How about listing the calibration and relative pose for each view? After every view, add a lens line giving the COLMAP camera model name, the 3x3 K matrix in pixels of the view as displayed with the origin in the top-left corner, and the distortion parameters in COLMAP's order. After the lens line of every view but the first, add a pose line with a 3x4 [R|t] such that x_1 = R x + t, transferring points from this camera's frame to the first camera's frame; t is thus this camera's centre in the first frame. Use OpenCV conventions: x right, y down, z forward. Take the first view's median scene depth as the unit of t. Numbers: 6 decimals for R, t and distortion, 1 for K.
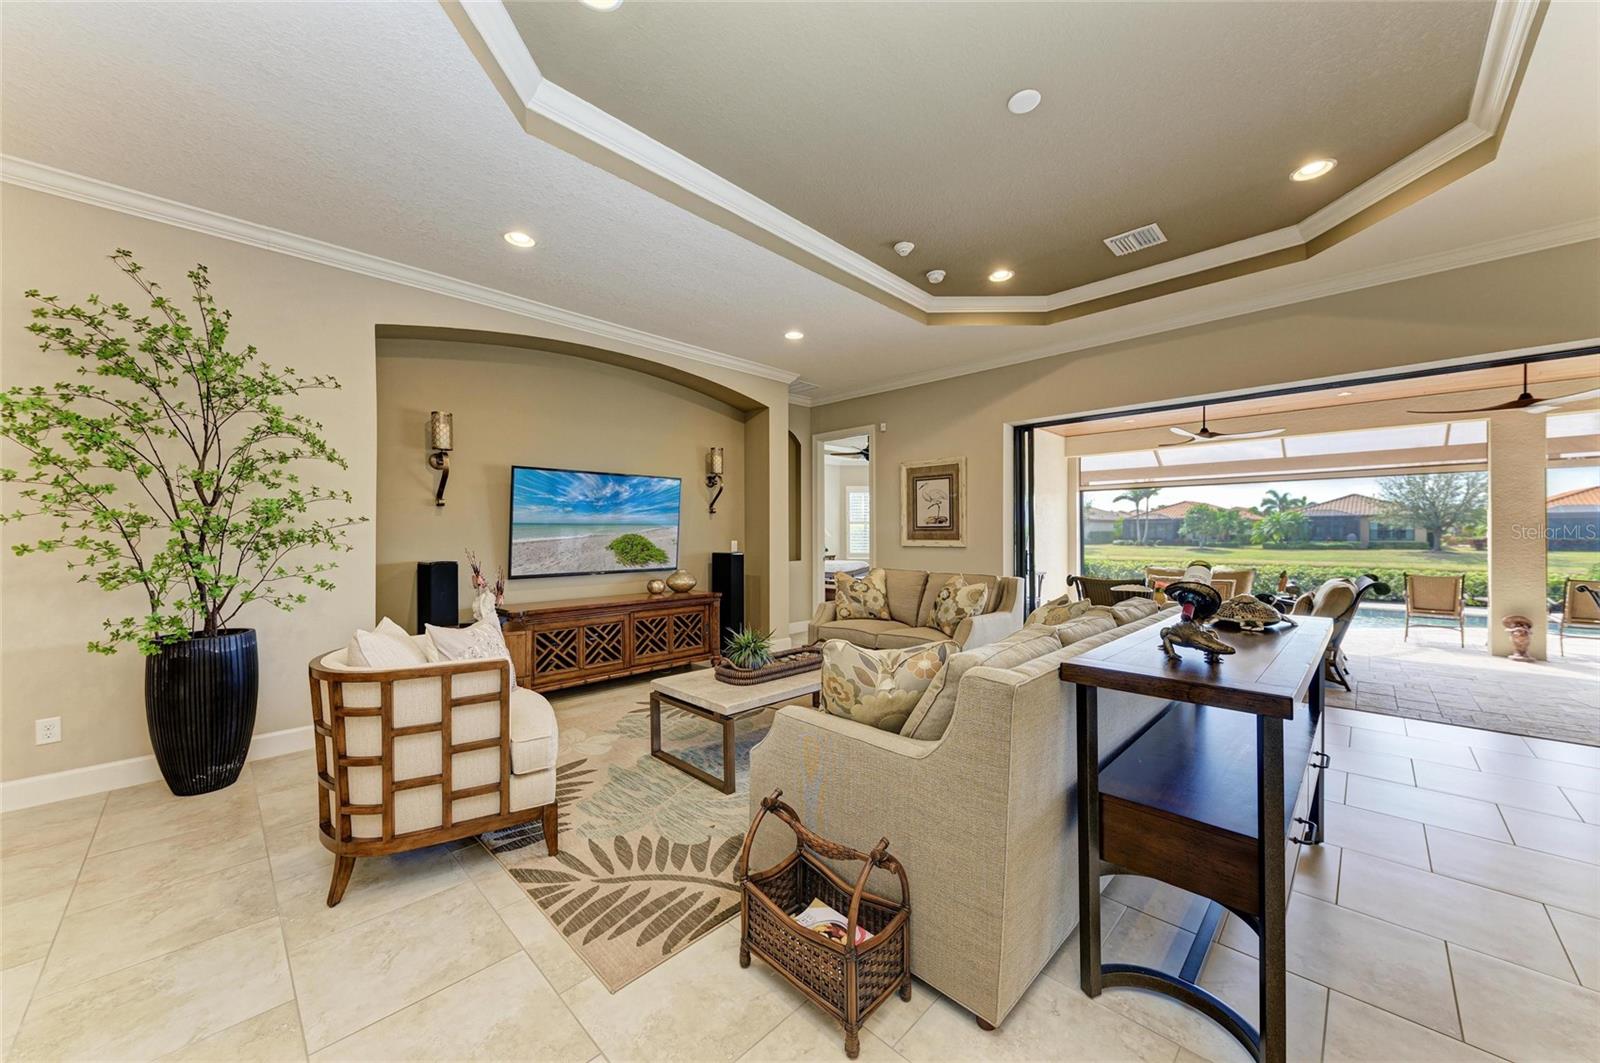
lens RADIAL K [[574.0, 0, 802.4], [0, 574.0, 536.5], [0, 0, 1]] dist [0.008579, -0.000066]
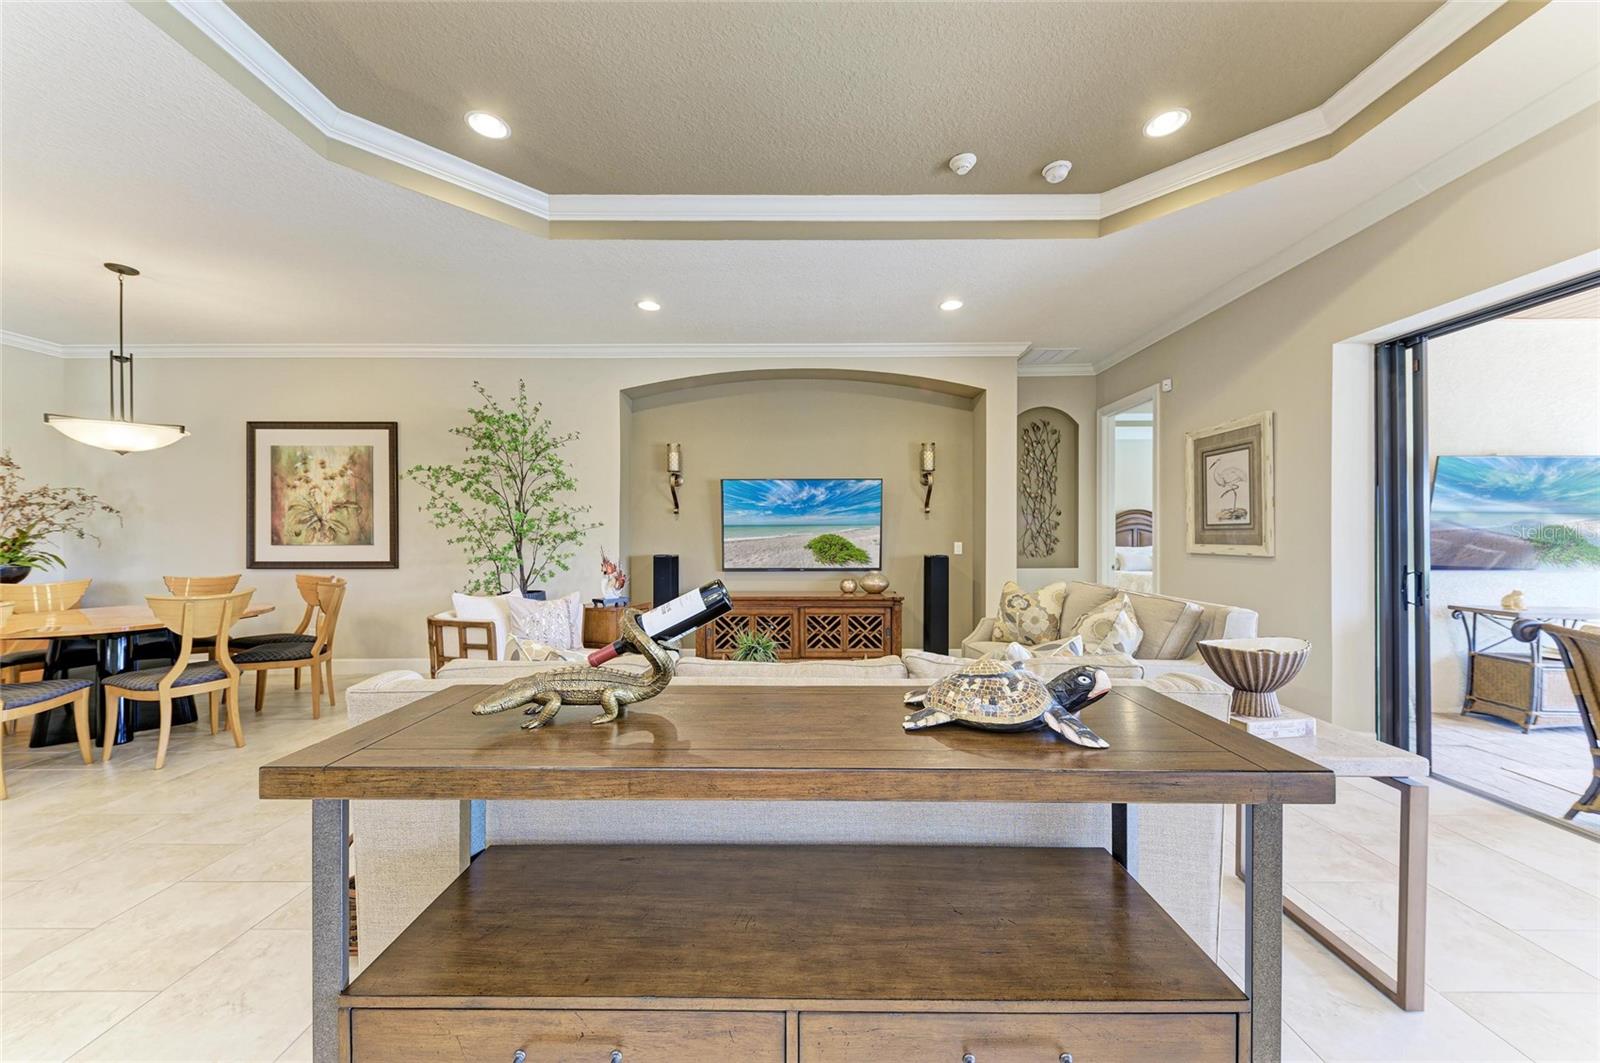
lens RADIAL K [[574.0, 0, 802.5], [0, 574.0, 535.1], [0, 0, 1]] dist [0.008579, -0.000066]
pose [[0.694189, 0.003523, -0.719784, 0.408893], [-0.004426, 0.999990, 0.000626, -0.003273], [0.719779, 0.002752, 0.694198, 0.217869]]
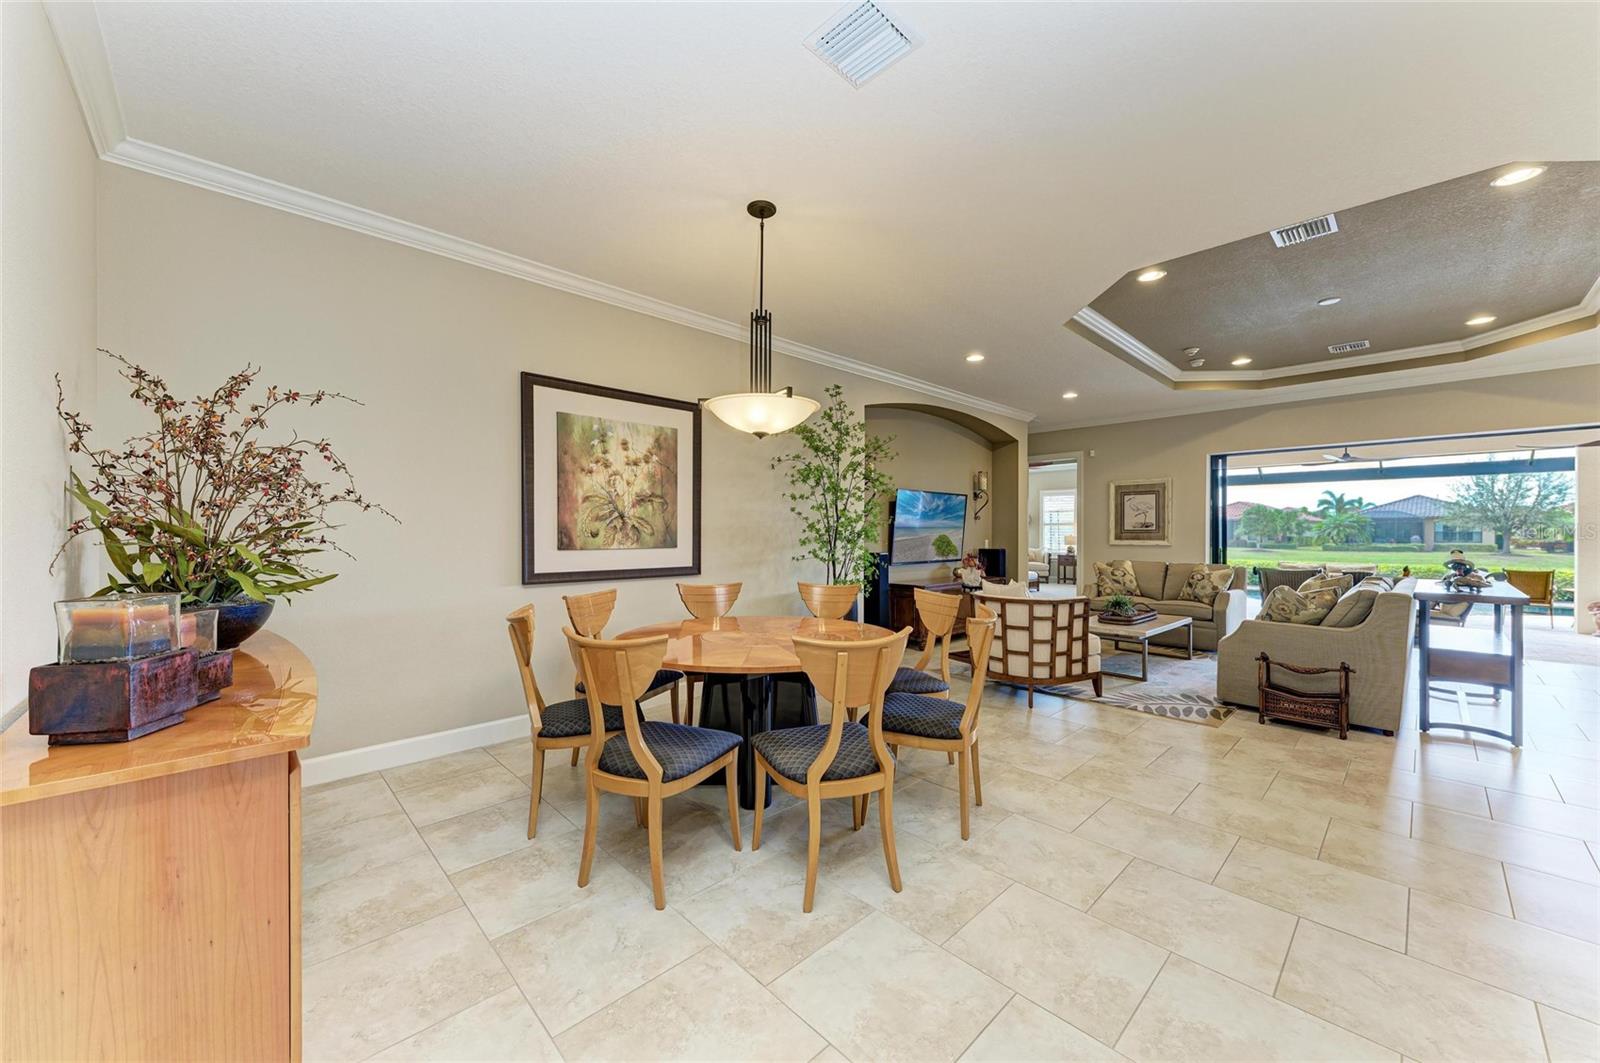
lens RADIAL K [[589.1, 0, 797.7], [0, 589.1, 535.5], [0, 0, 1]] dist [0.002645, -0.001060]
pose [[0.999125, 0.004179, -0.041614, -0.563452], [-0.004218, 0.999991, -0.000843, 0.000083], [0.041610, 0.001018, 0.999133, -0.434529]]
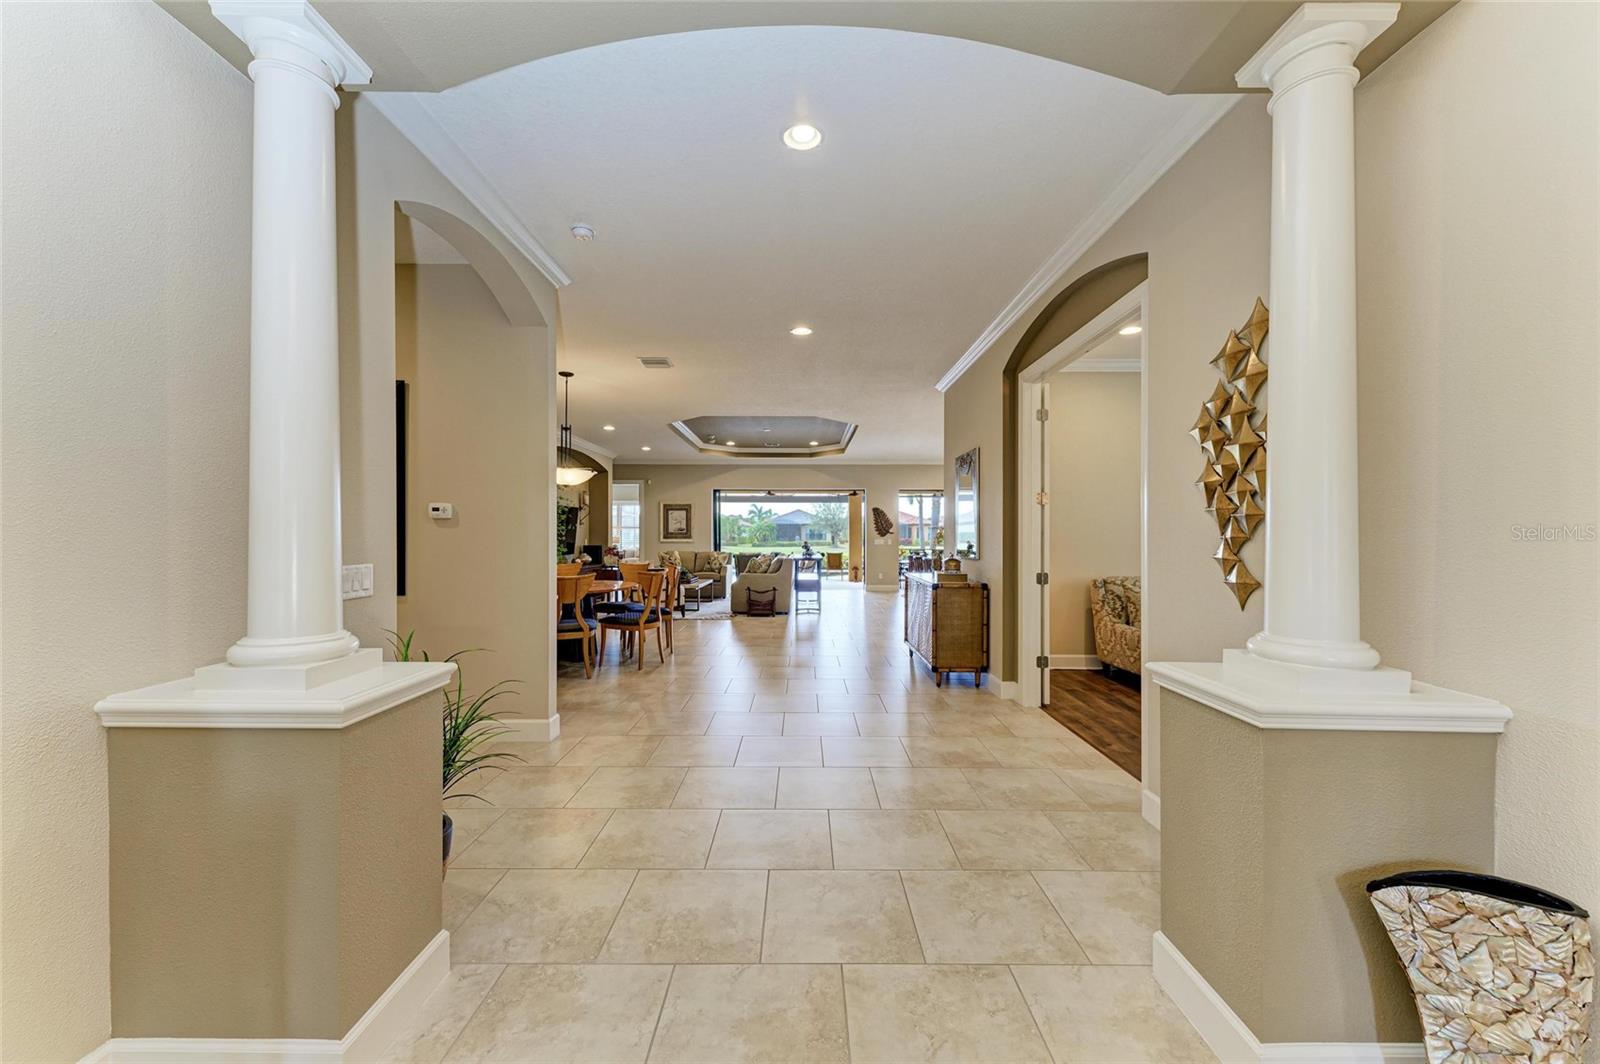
lens RADIAL K [[589.1, 0, 795.2], [0, 589.1, 539.5], [0, 0, 1]] dist [0.002645, -0.001060]
pose [[0.723508, -0.002248, 0.690312, -1.082828], [0.000921, 0.999997, 0.002291, 0.004683], [-0.690315, -0.001021, 0.723508, -0.991345]]
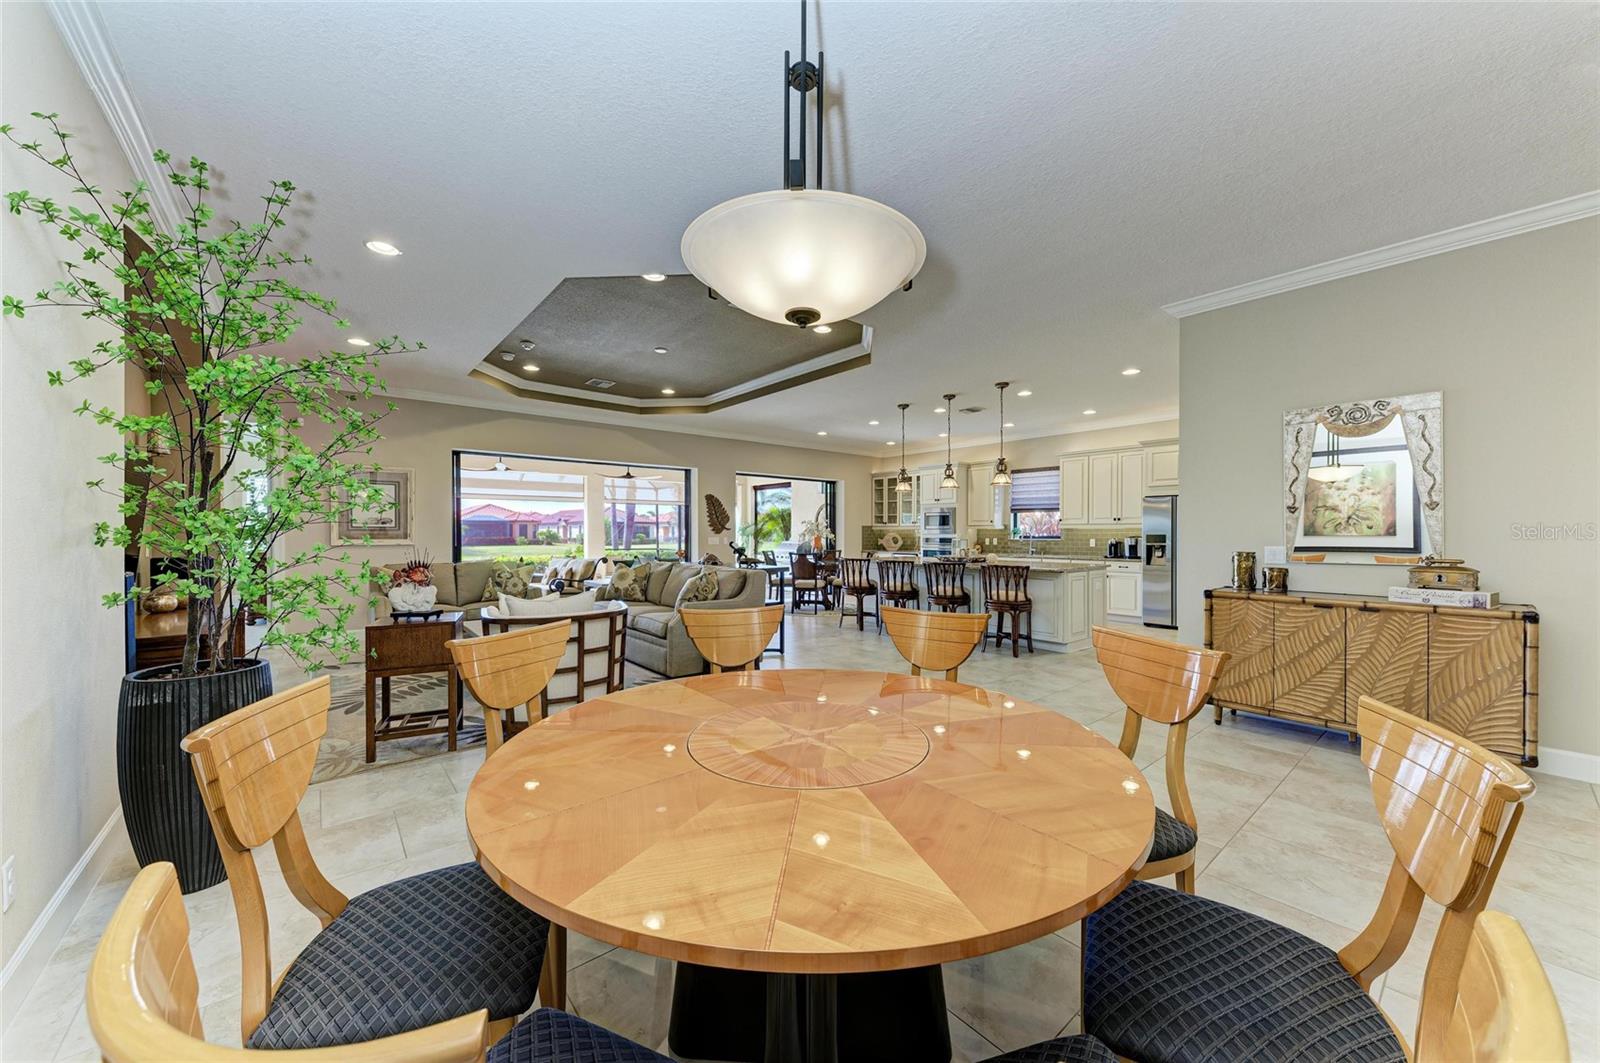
lens RADIAL K [[574.0, 0, 797.6], [0, 574.0, 539.6], [0, 0, 1]] dist [0.008579, -0.000066]
pose [[0.104438, -0.009224, 0.994489, -0.879269], [0.004363, 0.999952, 0.008817, 0.001205], [-0.994522, 0.003419, 0.104473, 0.093024]]
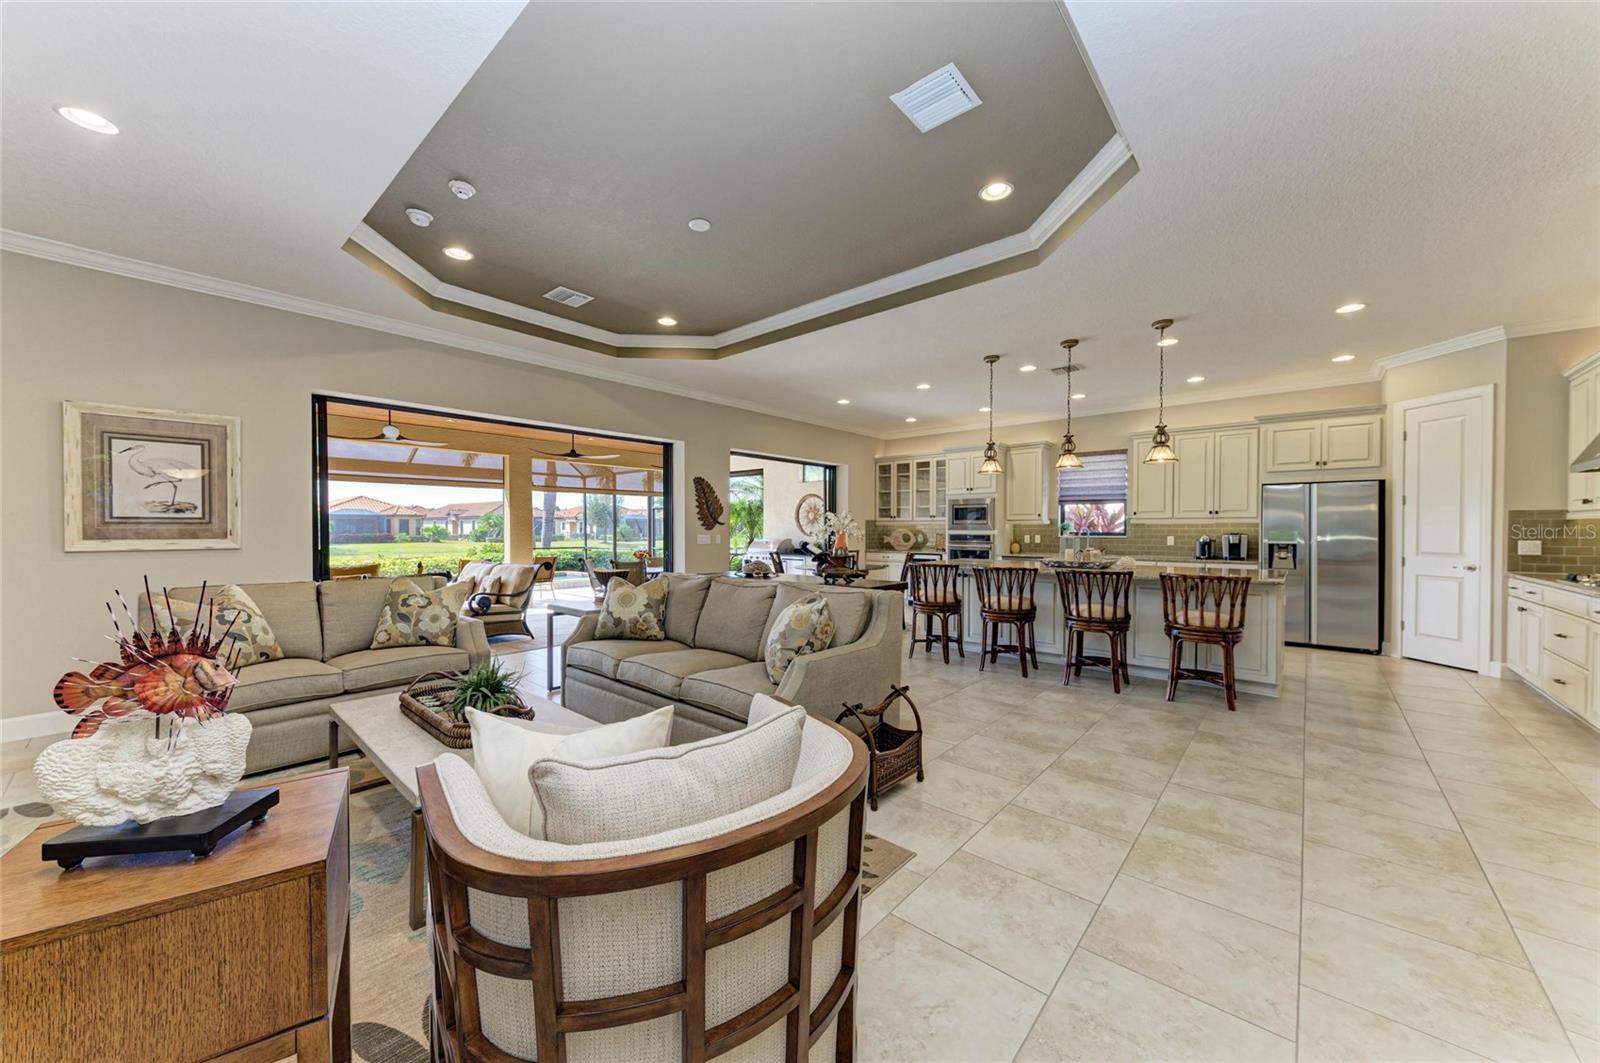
lens RADIAL K [[574.0, 0, 798.2], [0, 574.0, 540.4], [0, 0, 1]] dist [0.008579, -0.000066]
pose [[-0.052938, -0.017449, 0.998445, -0.486385], [0.004399, 0.999834, 0.017706, -0.000608], [-0.998588, 0.005329, -0.052853, 0.387497]]
